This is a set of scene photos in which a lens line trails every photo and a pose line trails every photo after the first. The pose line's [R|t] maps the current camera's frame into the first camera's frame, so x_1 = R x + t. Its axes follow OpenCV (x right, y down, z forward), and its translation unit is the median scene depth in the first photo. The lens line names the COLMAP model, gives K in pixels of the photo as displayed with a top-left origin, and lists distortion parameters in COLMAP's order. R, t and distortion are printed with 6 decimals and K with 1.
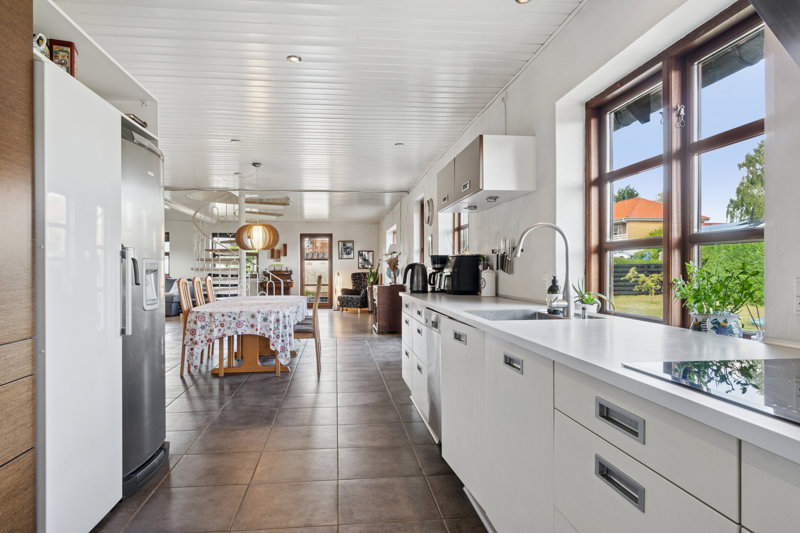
lens RADIAL K [[511.2, 0, 398.6], [0, 511.2, 265.1], [0, 0, 1]] dist [0.001073, 0.000179]
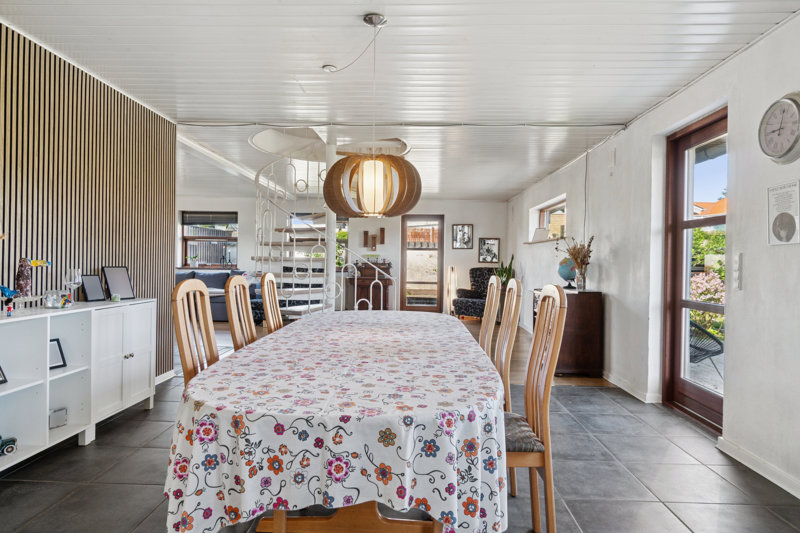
lens RADIAL K [[511.2, 0, 399.6], [0, 511.2, 265.1], [0, 0, 1]] dist [0.001073, 0.000179]
pose [[0.988665, 0.020316, -0.148760, -0.136009], [-0.018351, 0.999725, 0.014571, 0.003765], [0.149015, -0.011675, 0.988766, 0.417818]]
